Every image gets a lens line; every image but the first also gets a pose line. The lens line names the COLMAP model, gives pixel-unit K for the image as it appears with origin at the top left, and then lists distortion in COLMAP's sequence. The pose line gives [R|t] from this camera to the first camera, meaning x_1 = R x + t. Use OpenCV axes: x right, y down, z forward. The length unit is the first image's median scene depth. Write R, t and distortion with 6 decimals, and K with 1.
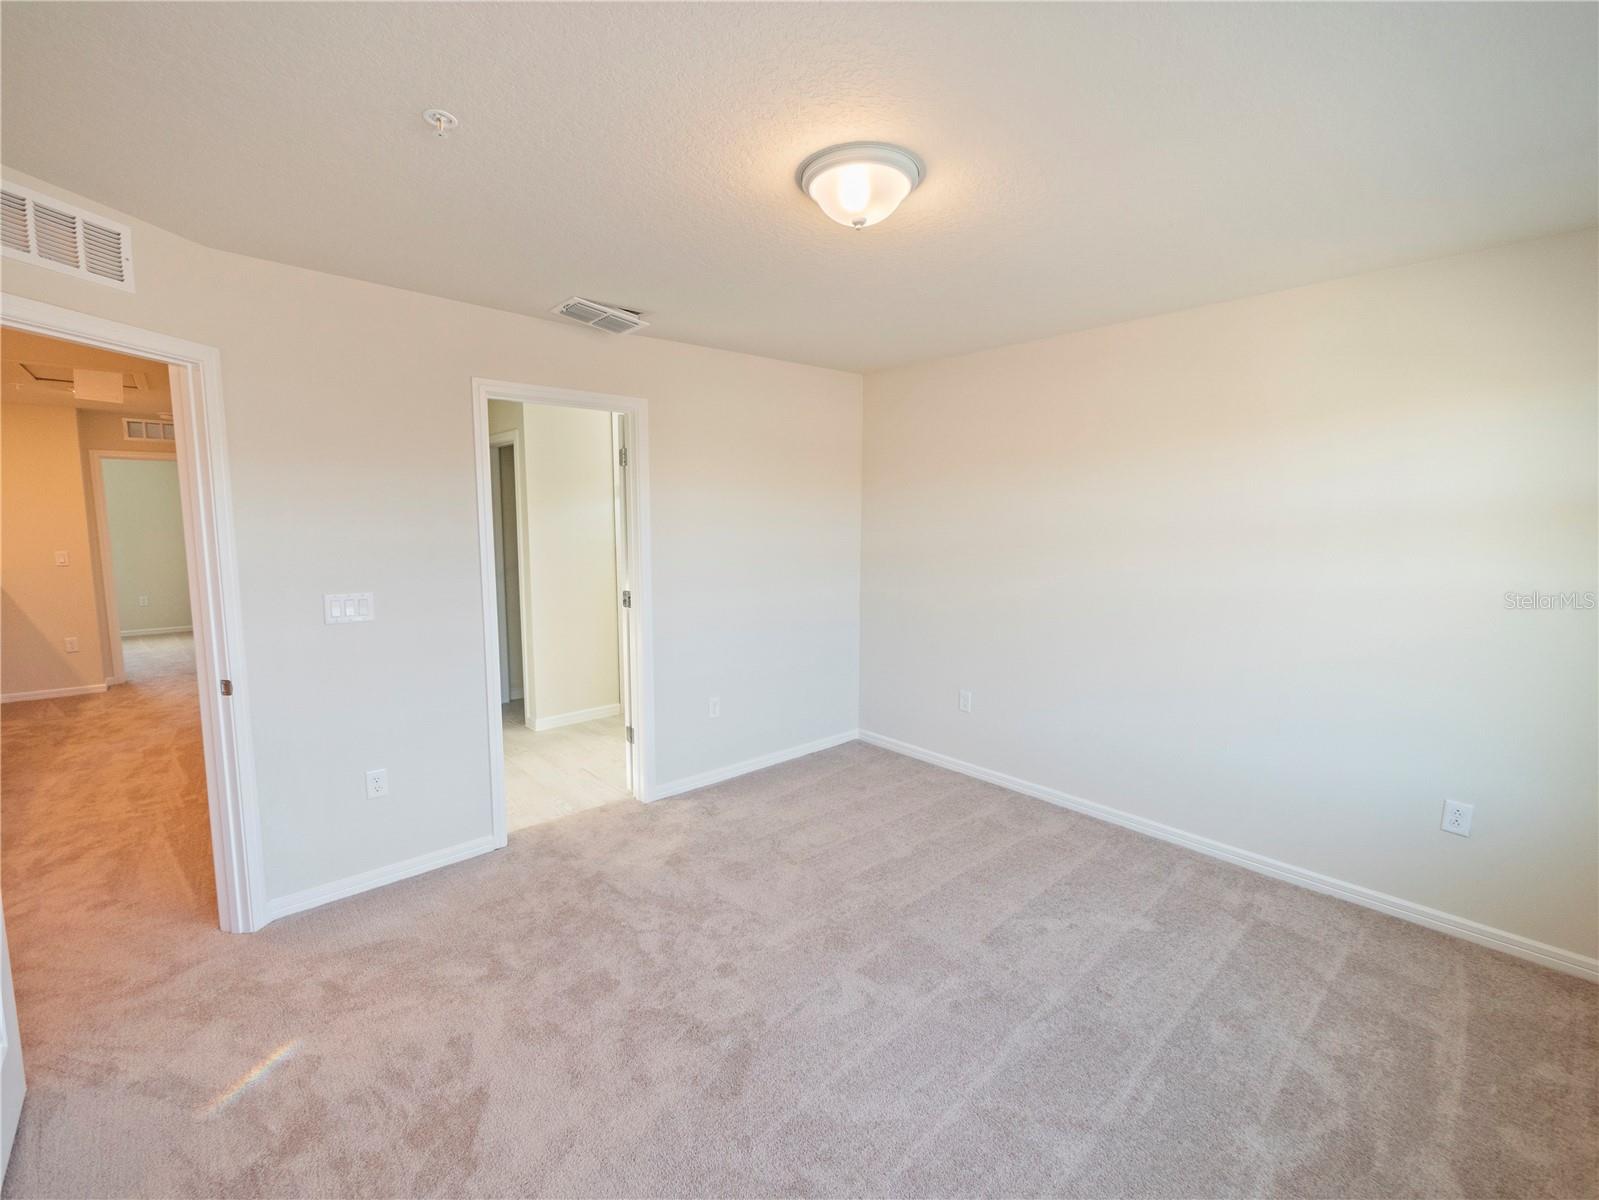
lens RADIAL K [[693.8, 0, 792.5], [0, 693.8, 575.7], [0, 0, 1]] dist [0.000281, 0.000210]
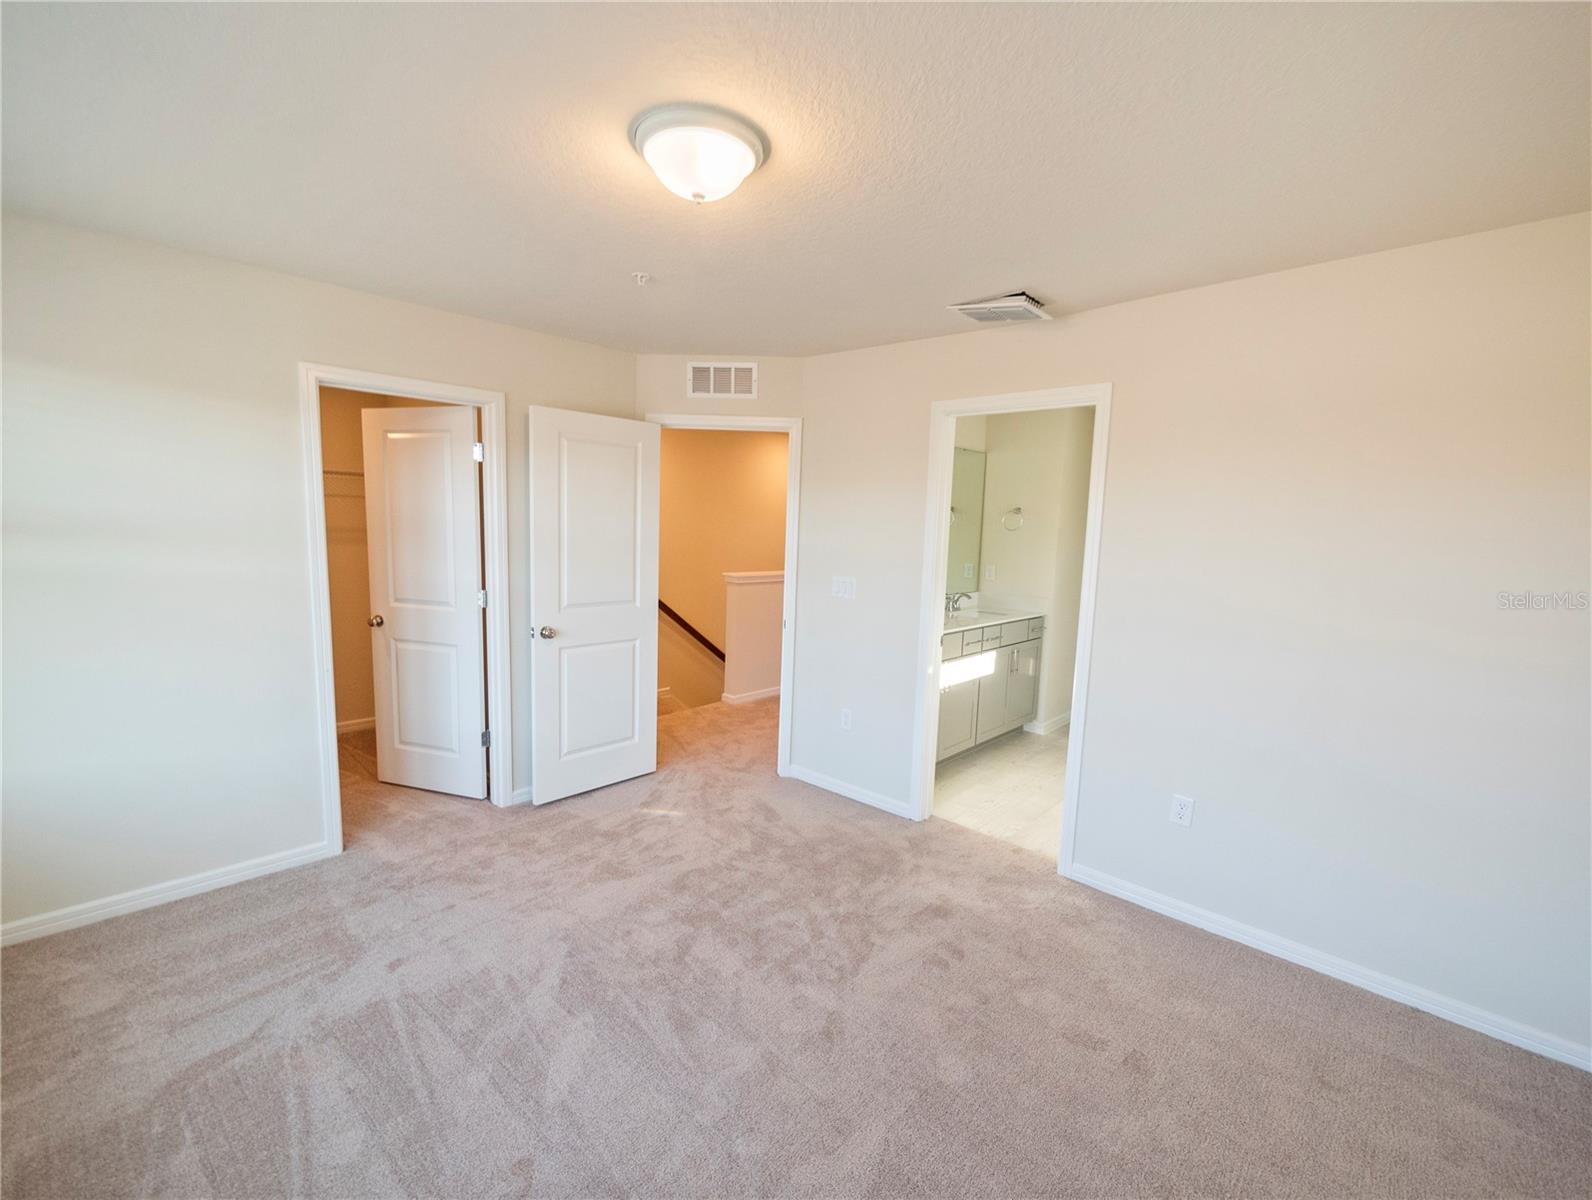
lens RADIAL K [[691.2, 0, 796.0], [0, 691.2, 600.0], [0, 0, 1]] dist [-0.000001, 0.000012]
pose [[0.101064, 0.115395, -0.988165, 0.748328], [-0.117836, 0.987647, 0.103283, -0.065710], [0.987877, 0.106004, 0.113413, 0.766447]]
